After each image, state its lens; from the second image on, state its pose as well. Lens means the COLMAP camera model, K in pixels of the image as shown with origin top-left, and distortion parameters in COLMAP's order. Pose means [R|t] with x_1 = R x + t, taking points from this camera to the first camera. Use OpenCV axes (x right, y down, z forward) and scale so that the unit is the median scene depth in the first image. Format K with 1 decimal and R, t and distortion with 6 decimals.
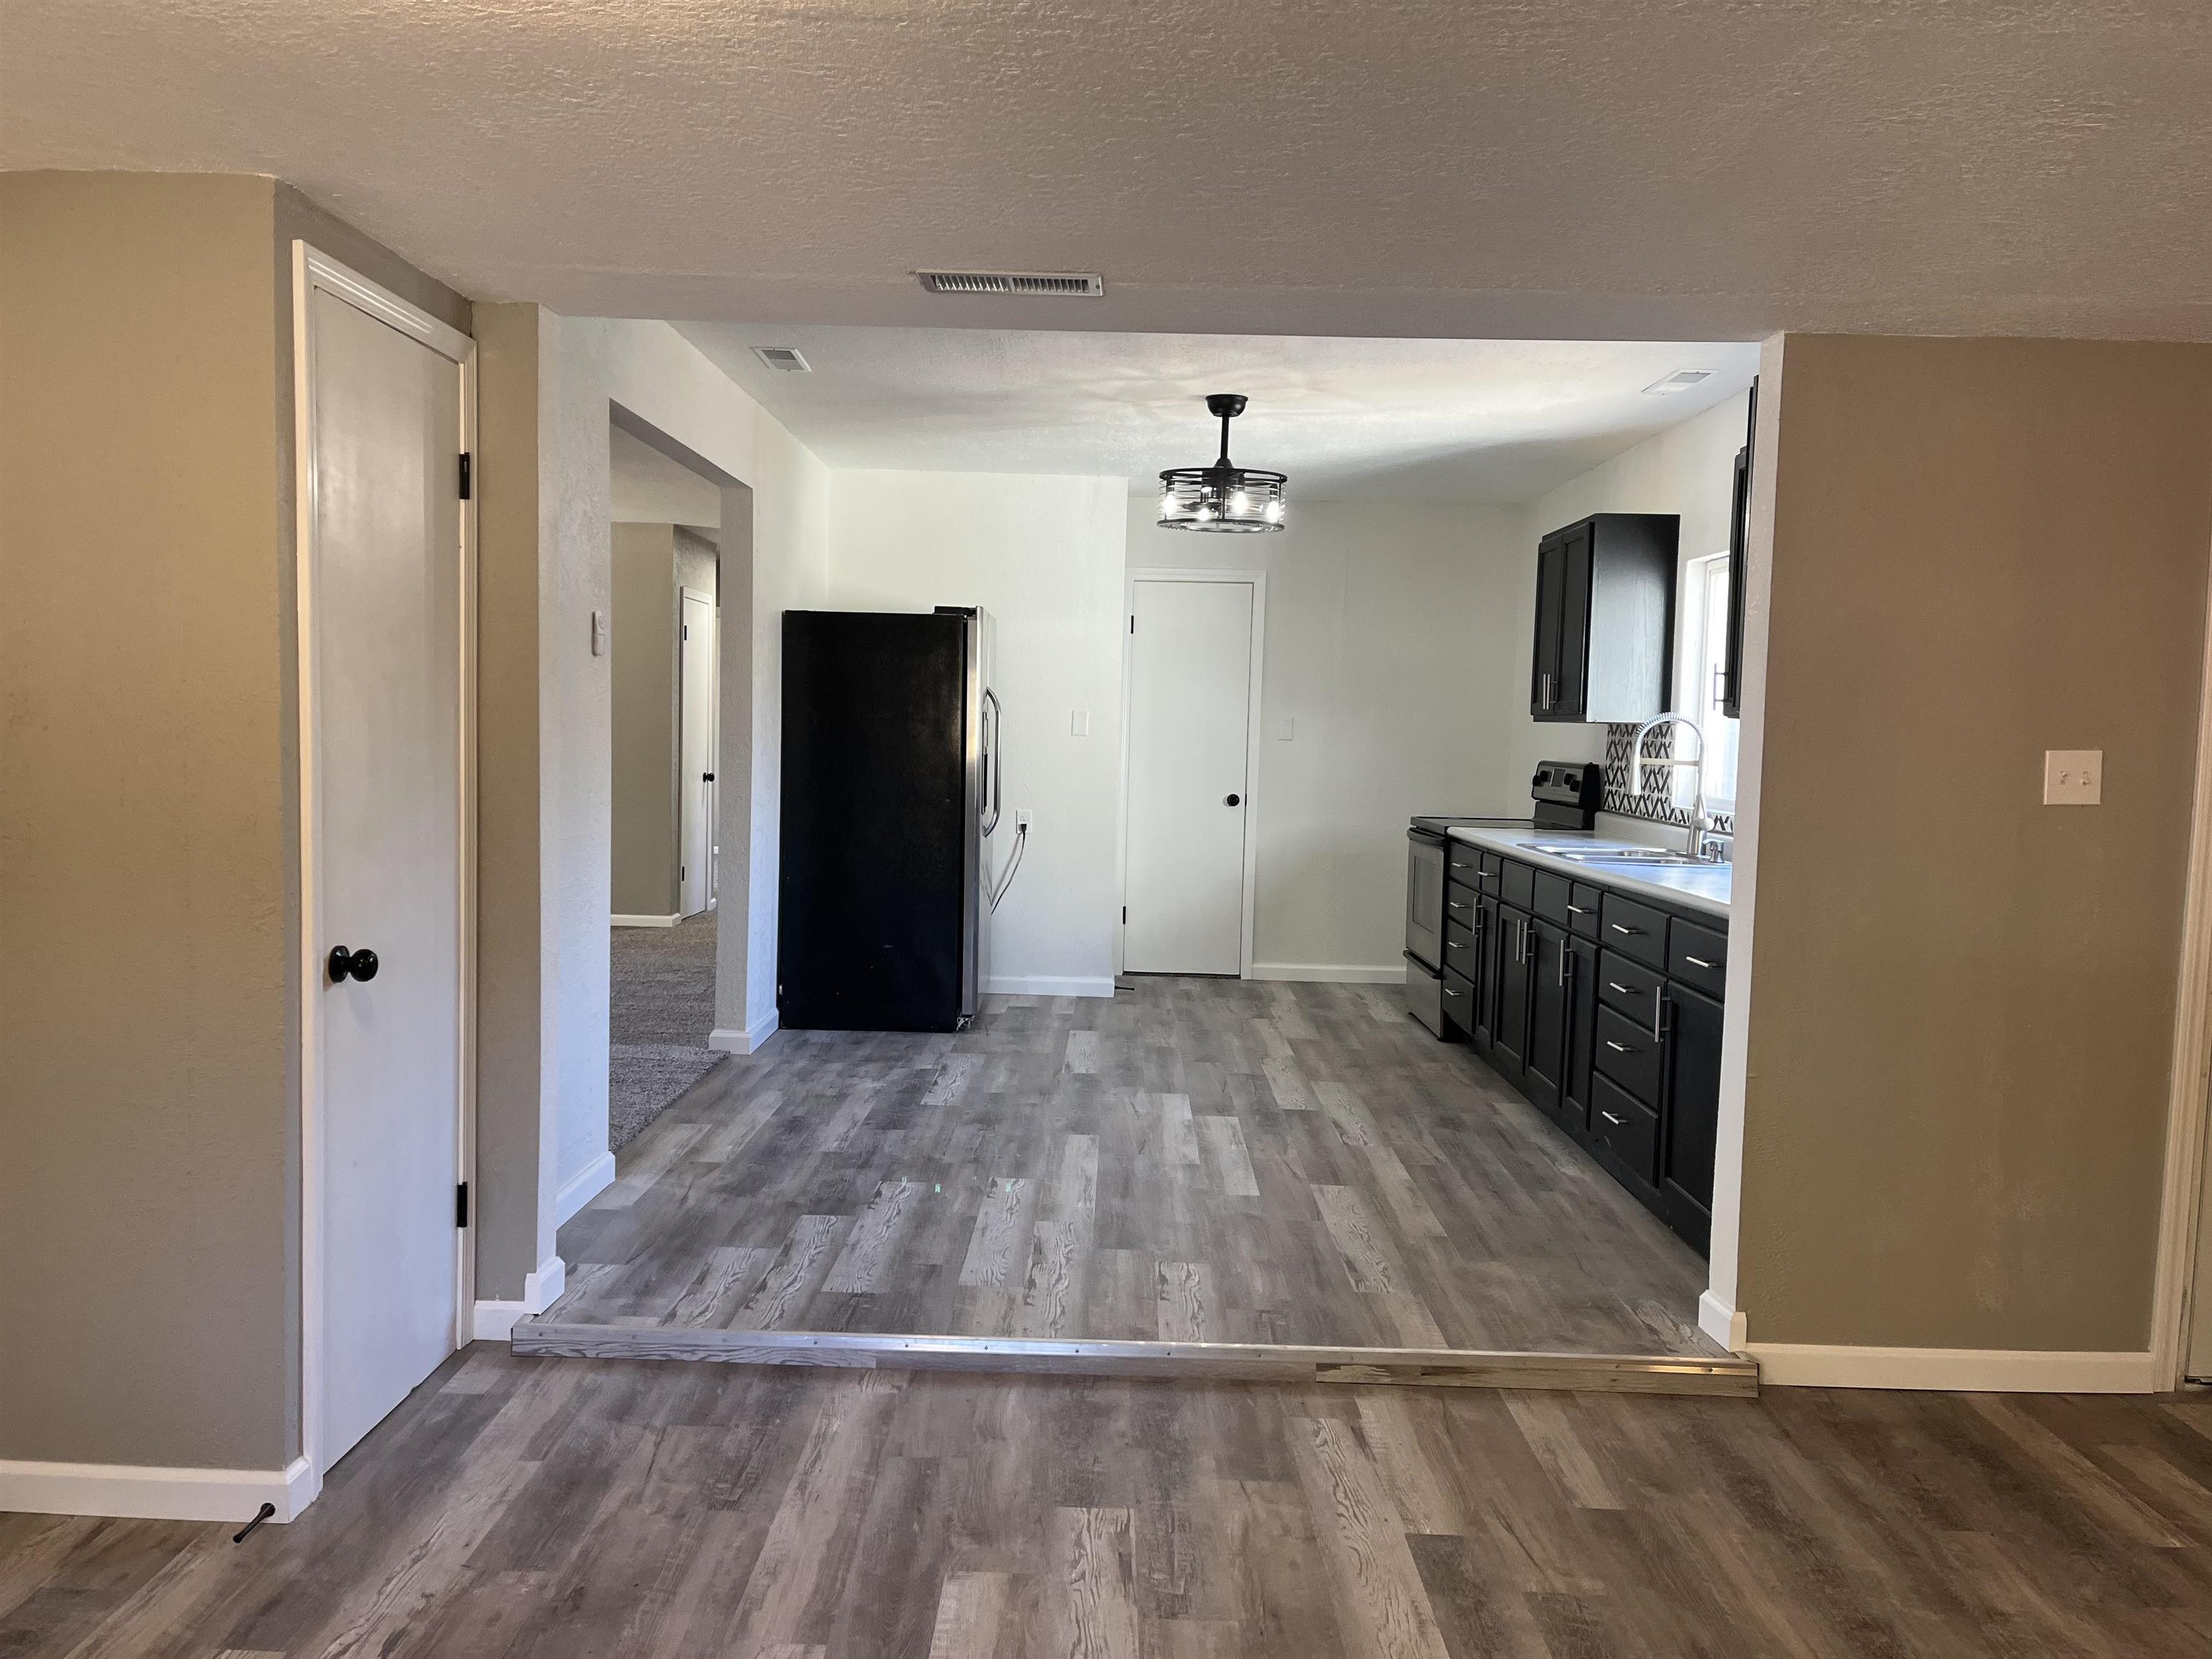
lens RADIAL K [[1674.8, 0, 1076.0], [0, 1674.8, 834.7], [0, 0, 1]] dist [0.080453, -0.099083]
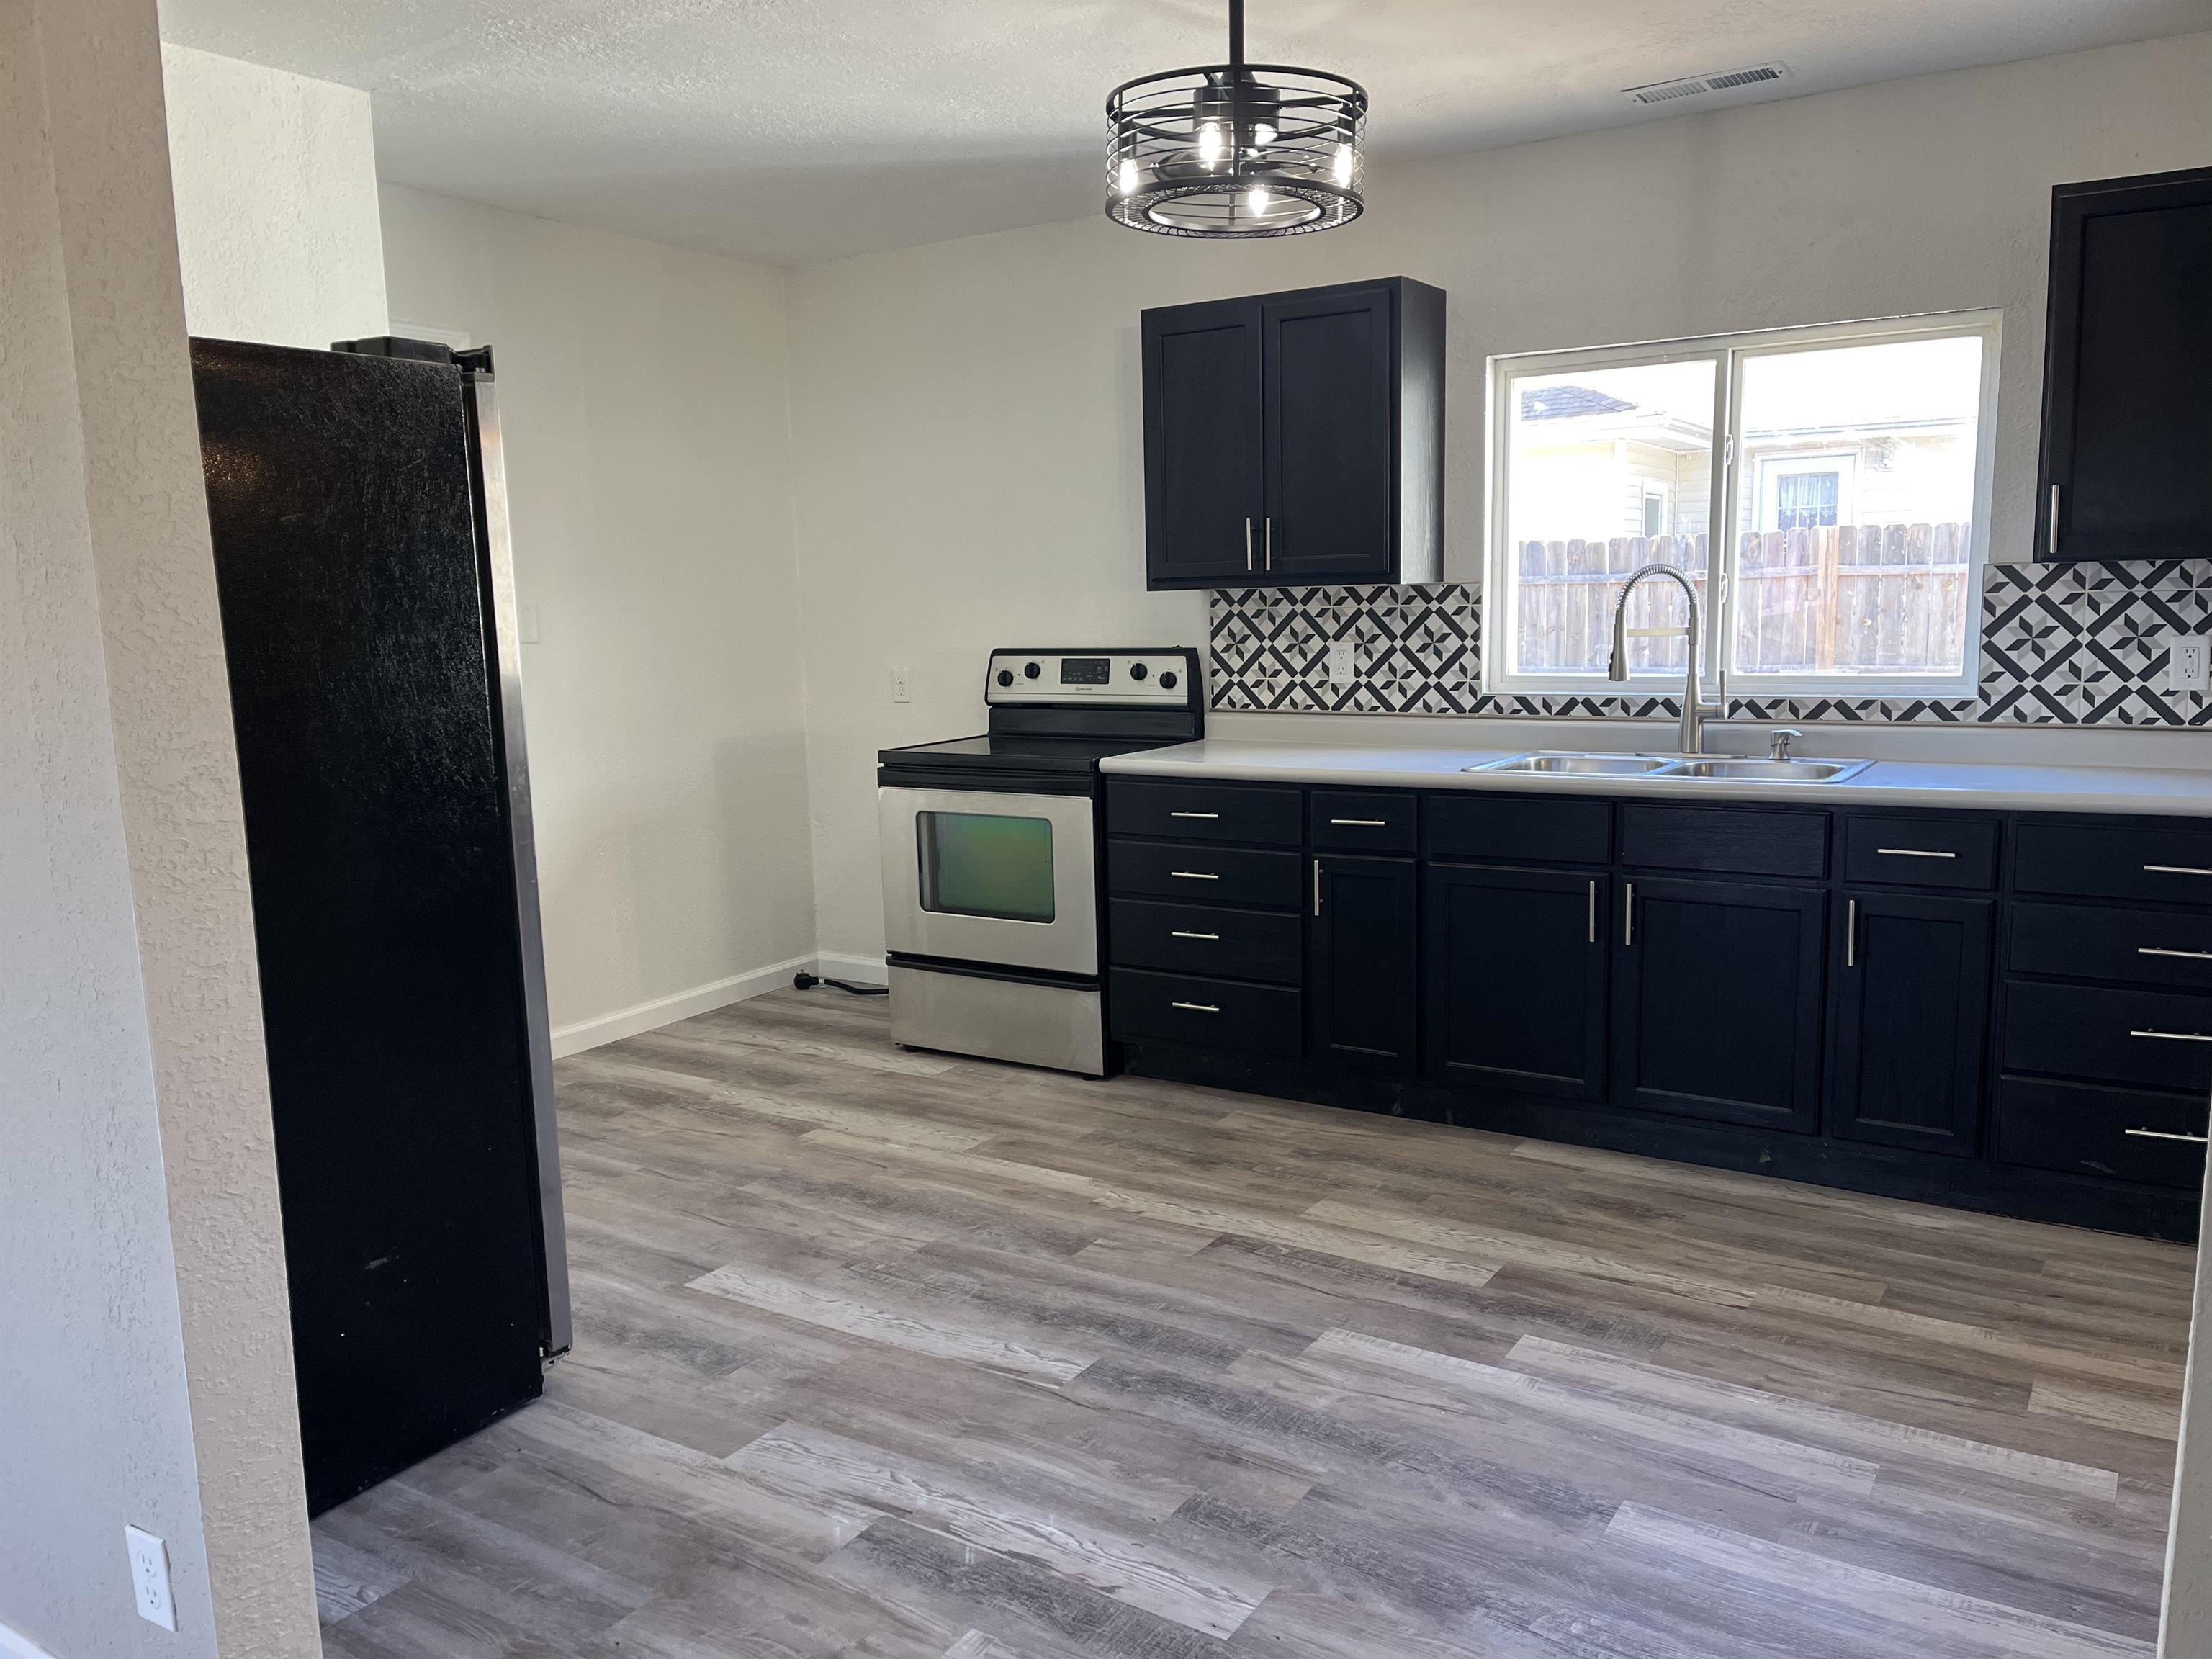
lens RADIAL K [[1674.8, 0, 1081.2], [0, 1674.8, 847.5], [0, 0, 1]] dist [0.080453, -0.099083]
pose [[0.528329, -0.169892, 0.831868, -0.514673], [0.096380, 0.985443, 0.140045, -0.098269], [-0.843552, 0.006185, 0.537012, 1.037052]]
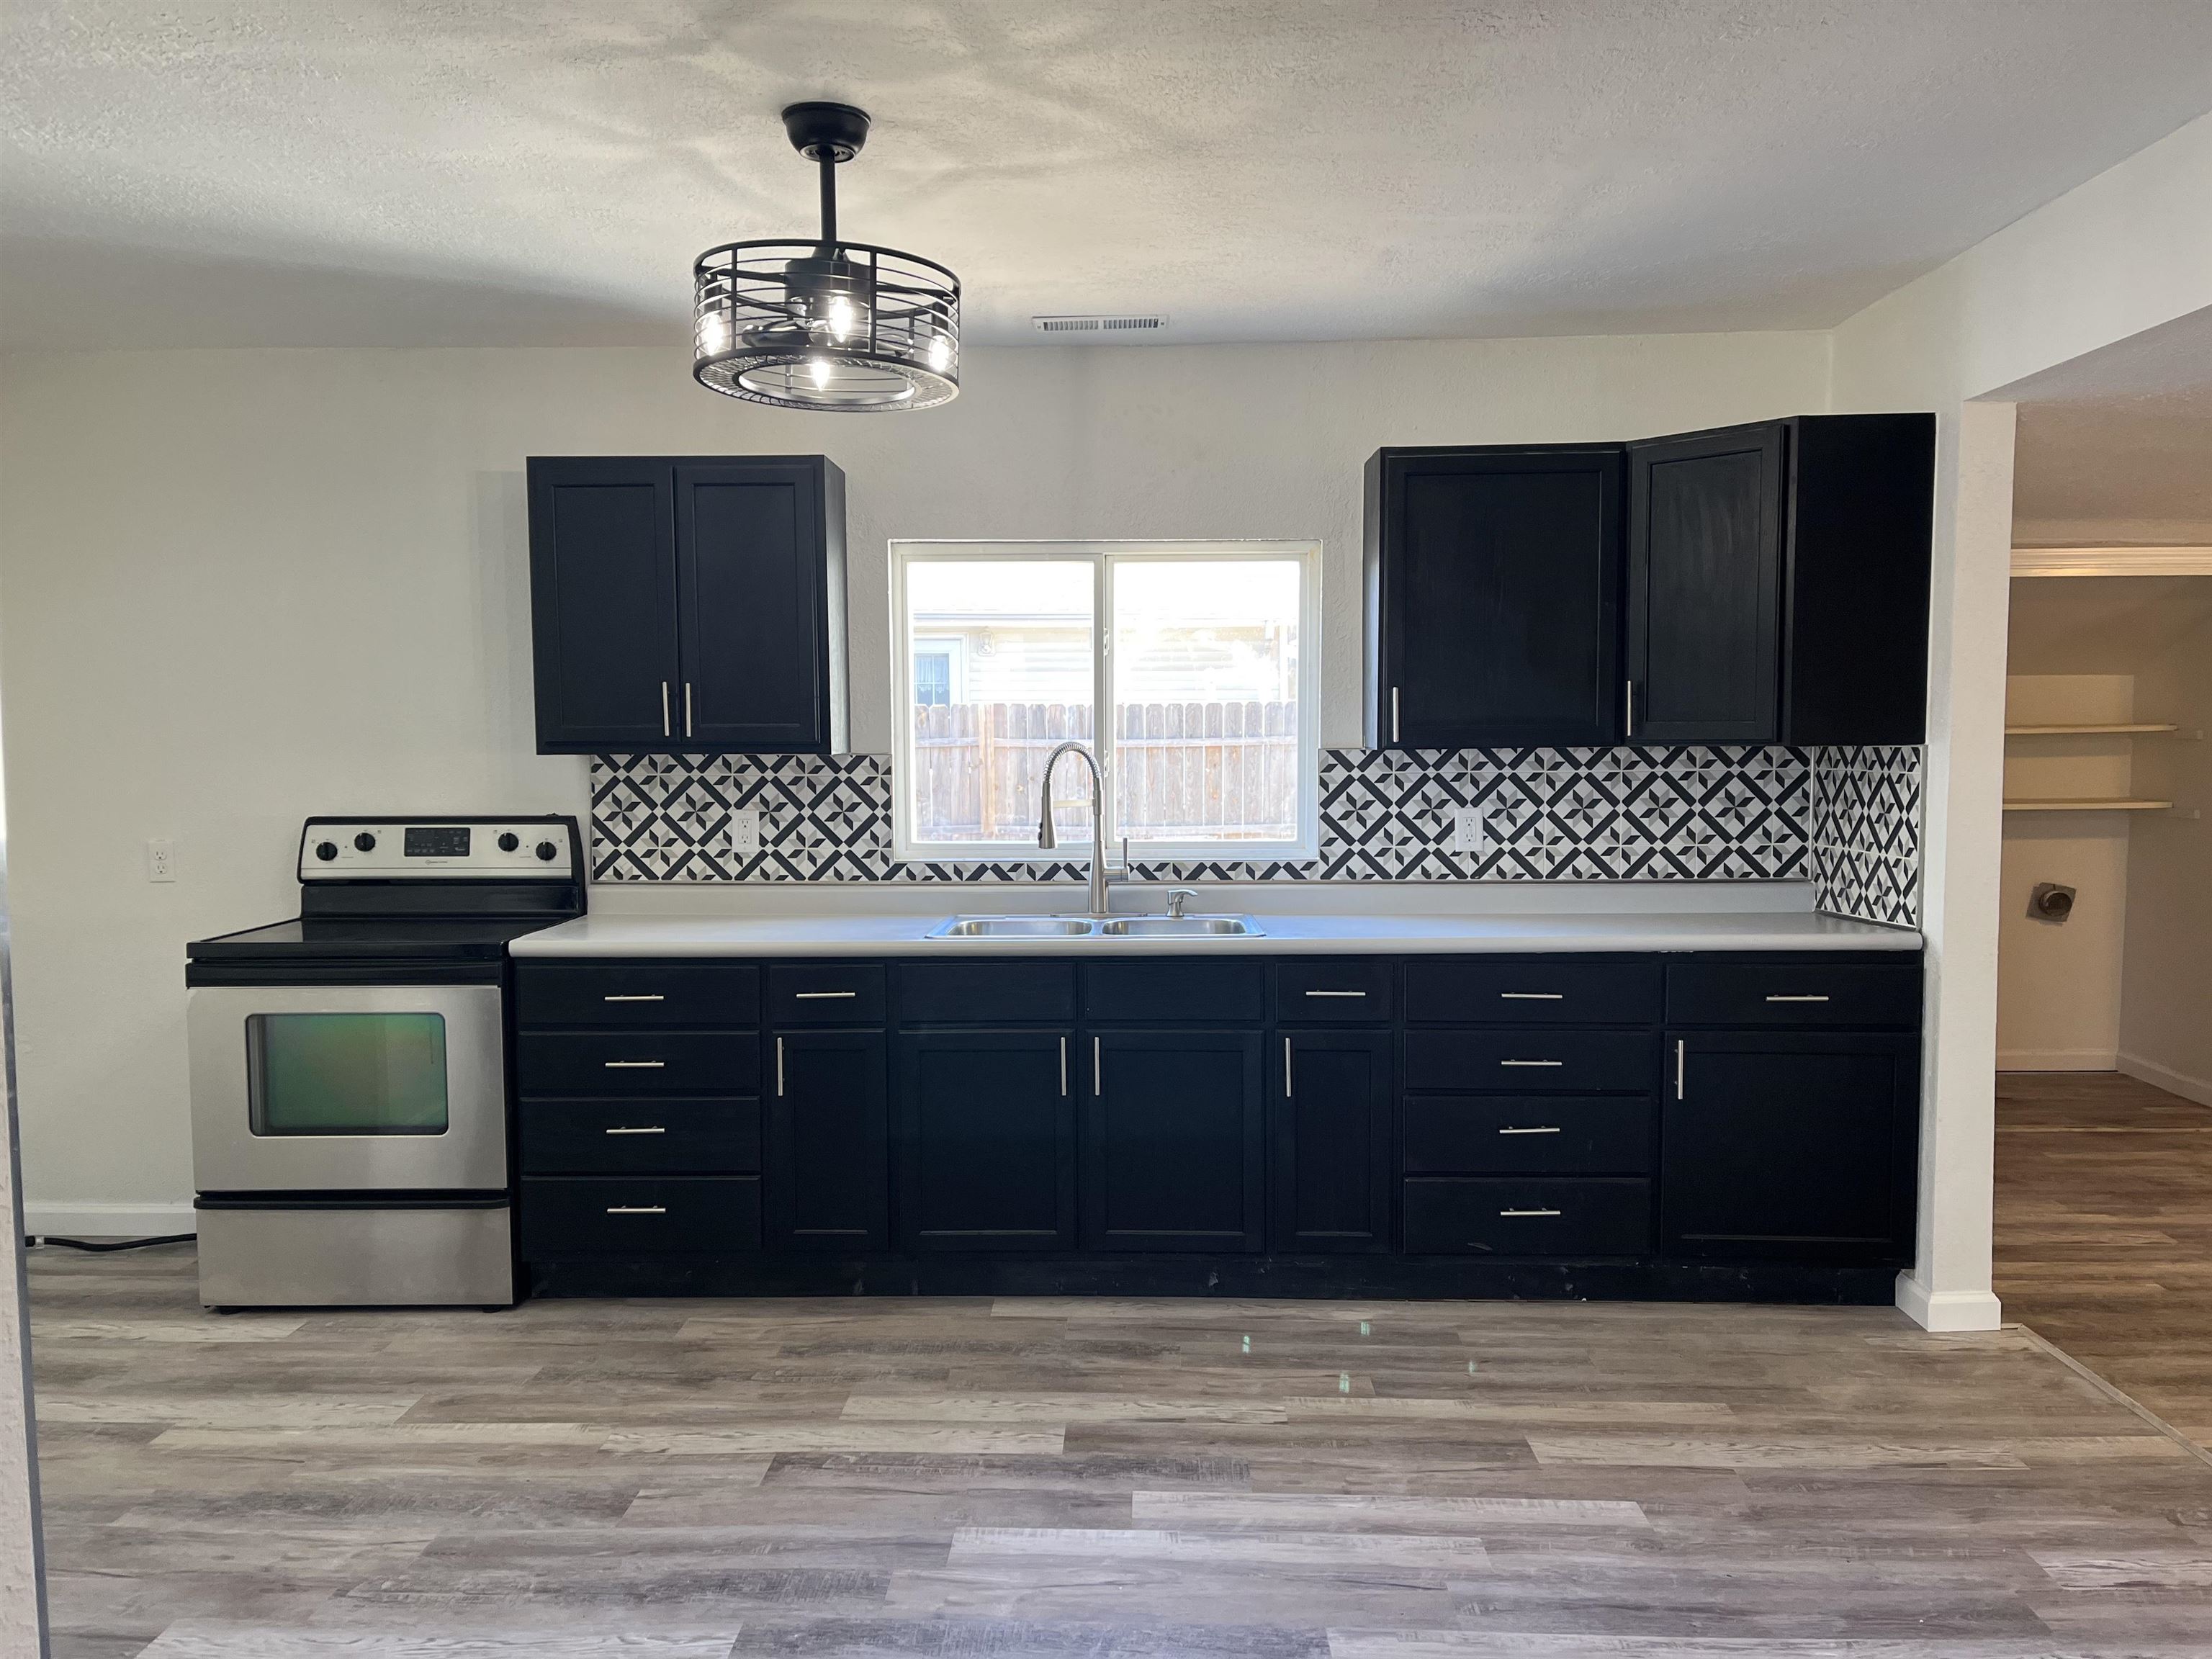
lens RADIAL K [[1674.8, 0, 1088.2], [0, 1674.8, 844.4], [0, 0, 1]] dist [0.080453, -0.099083]
pose [[0.007529, -0.093078, 0.995630, -0.554024], [0.070972, 0.993197, 0.092314, -0.121668], [-0.997450, 0.069967, 0.014083, 1.246017]]
